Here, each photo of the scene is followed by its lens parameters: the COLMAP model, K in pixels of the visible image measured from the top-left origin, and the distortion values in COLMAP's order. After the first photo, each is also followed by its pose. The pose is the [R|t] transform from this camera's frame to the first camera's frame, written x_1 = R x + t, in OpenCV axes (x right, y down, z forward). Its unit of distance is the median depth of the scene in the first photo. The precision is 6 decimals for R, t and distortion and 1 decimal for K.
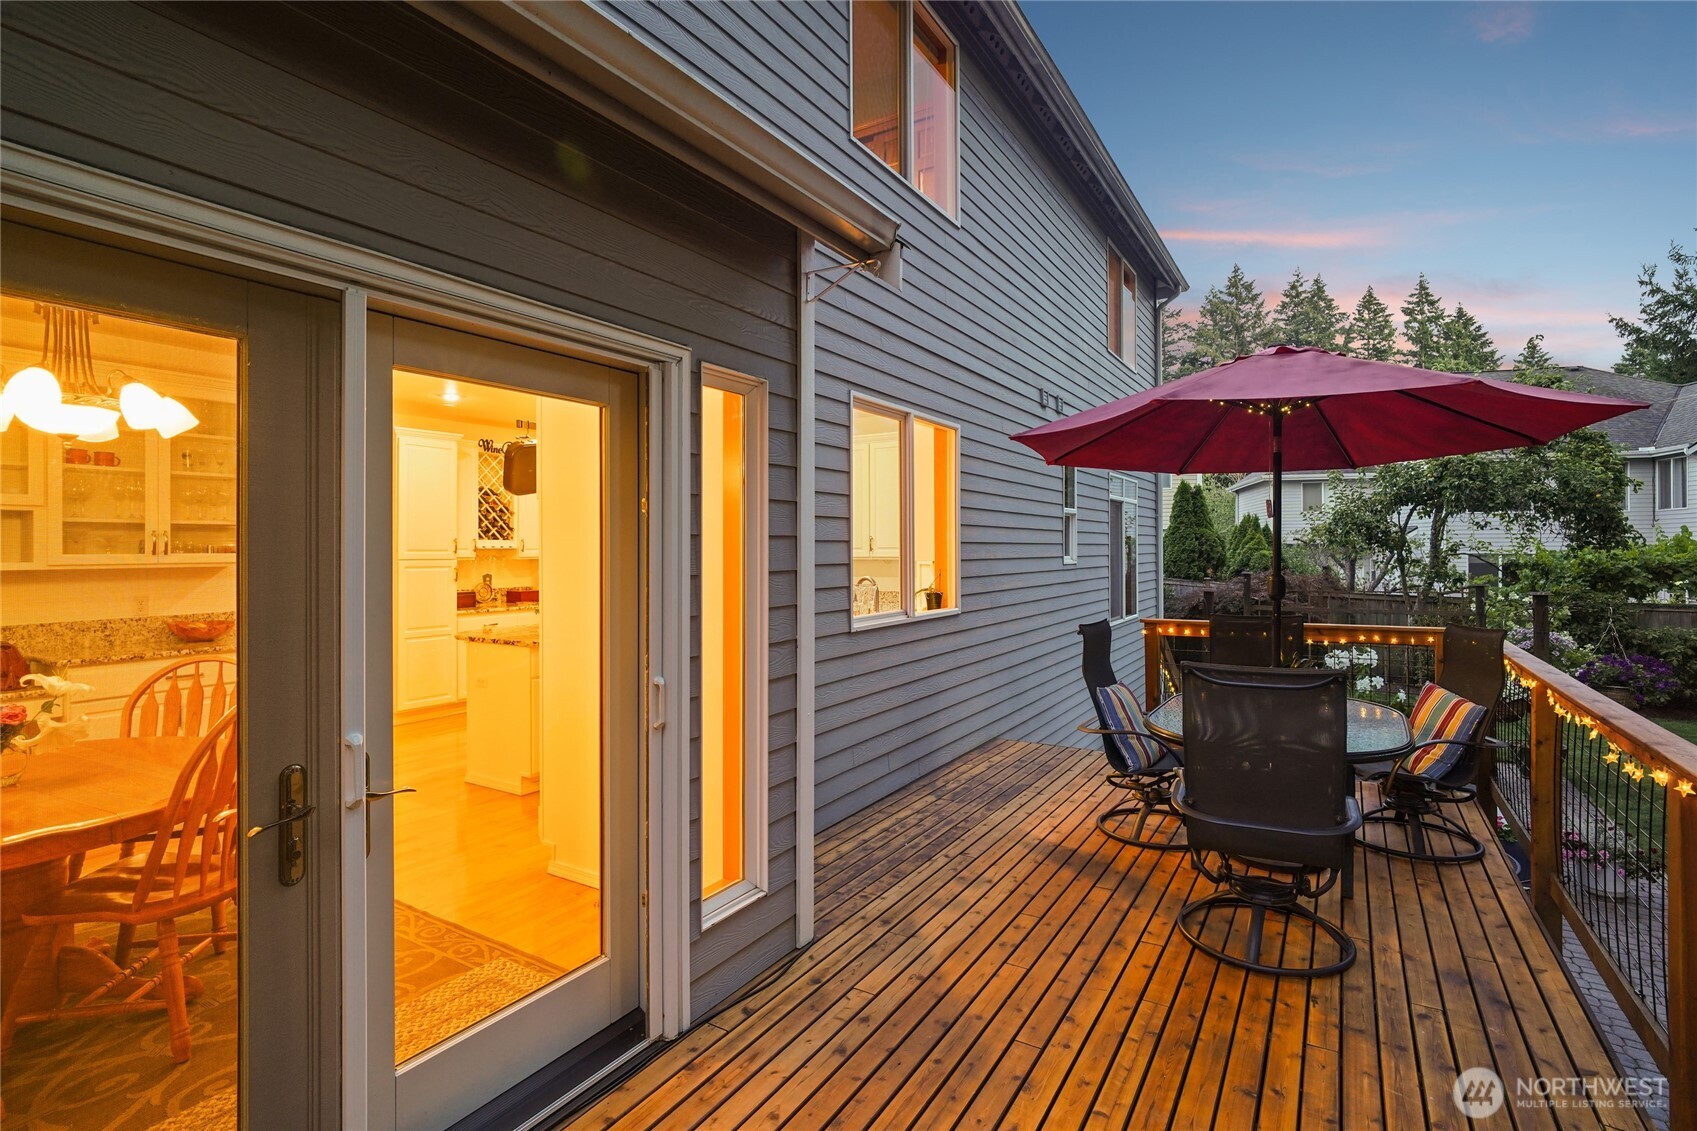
lens RADIAL K [[812.8, 0, 848.5], [0, 812.8, 548.2], [0, 0, 1]] dist [-0.000042, 0.015591]
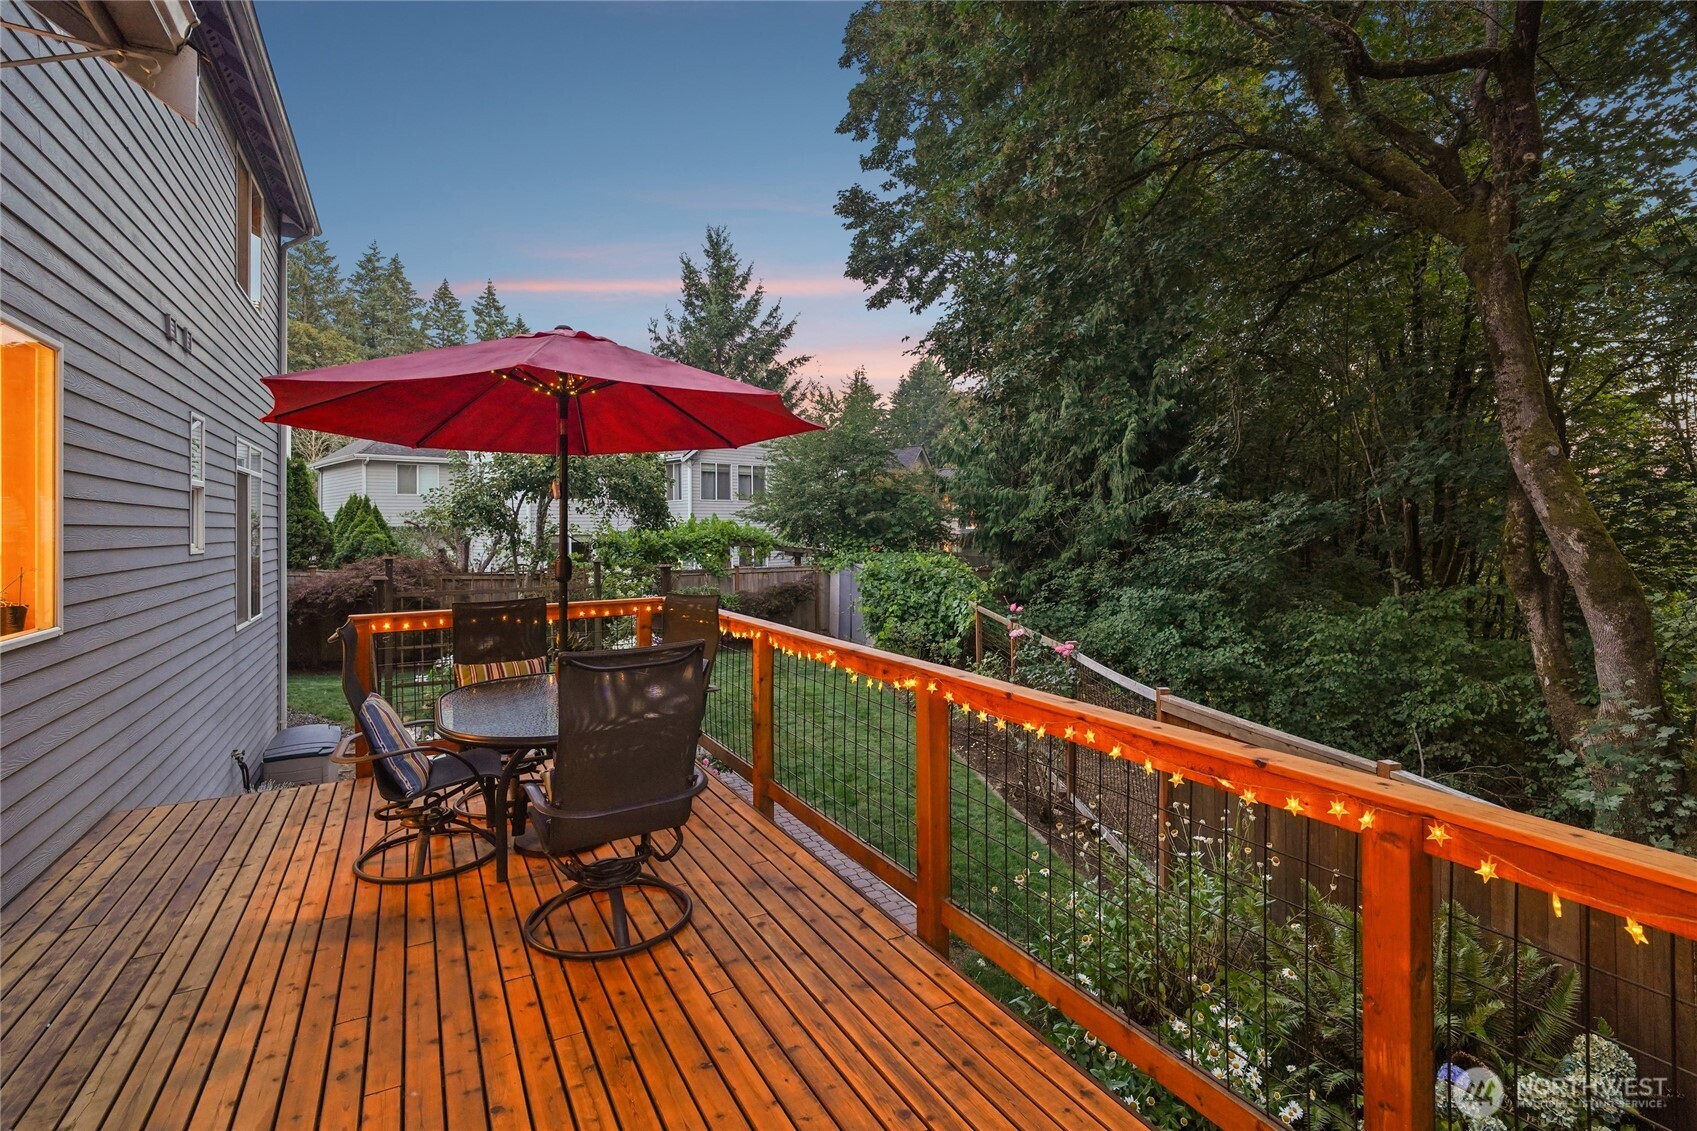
lens RADIAL K [[841.4, 0, 846.3], [0, 841.4, 514.4], [0, 0, 1]] dist [-0.004373, 0.015995]
pose [[0.518222, 0.009561, 0.855193, -0.136910], [0.008164, 0.999837, -0.016125, 0.000366], [-0.855207, 0.015338, 0.518059, 0.128222]]
